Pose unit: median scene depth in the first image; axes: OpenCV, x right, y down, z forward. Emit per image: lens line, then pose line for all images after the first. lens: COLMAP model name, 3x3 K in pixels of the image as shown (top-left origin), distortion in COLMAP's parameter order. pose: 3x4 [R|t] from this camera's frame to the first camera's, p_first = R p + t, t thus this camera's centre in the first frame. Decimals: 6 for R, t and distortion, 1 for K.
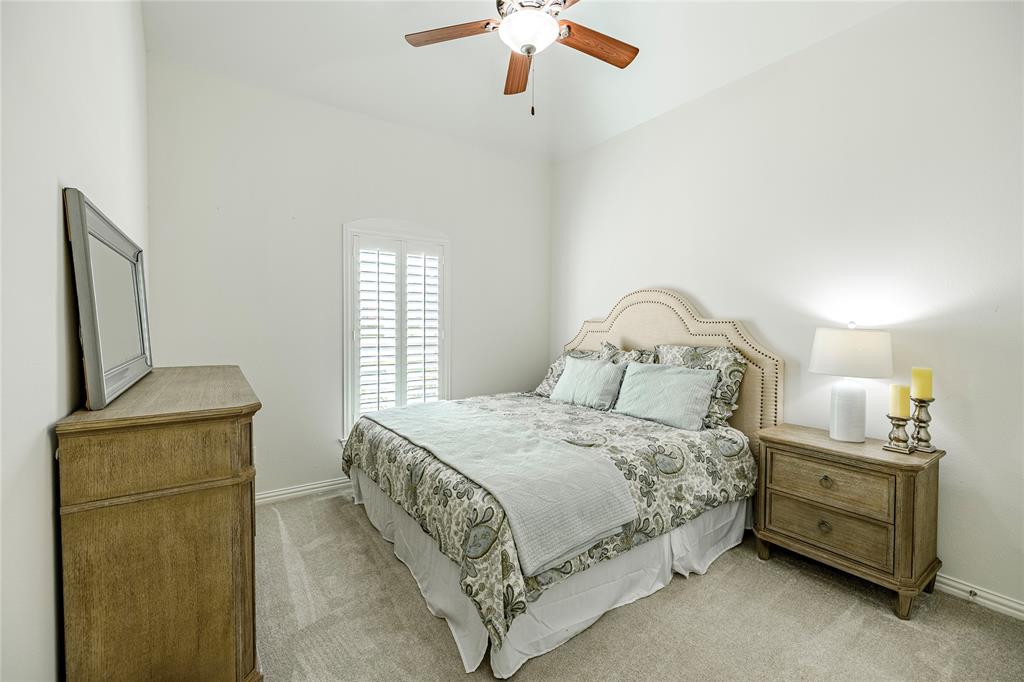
lens RADIAL K [[437.8, 0, 512.0], [0, 437.8, 341.0], [0, 0, 1]] dist [0.001236, 0.000120]
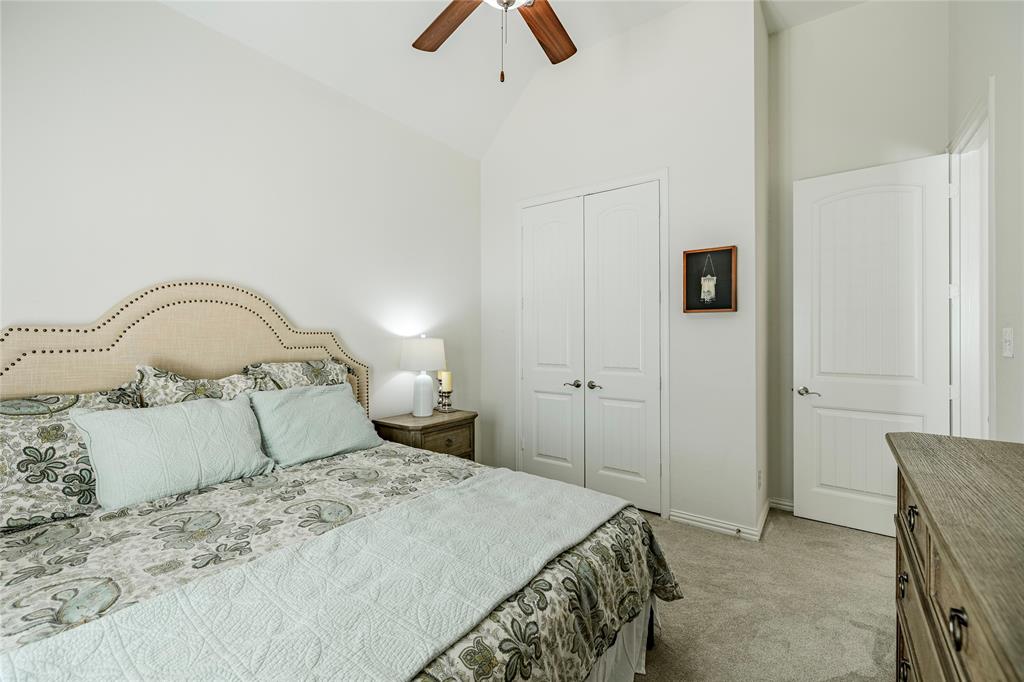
lens RADIAL K [[437.8, 0, 512.0], [0, 437.8, 341.0], [0, 0, 1]] dist [0.001236, 0.000120]
pose [[-0.323827, -0.001539, 0.946115, -0.540509], [0.037424, 0.999195, 0.014435, -0.025240], [-0.945376, 0.040082, -0.323509, 0.948069]]
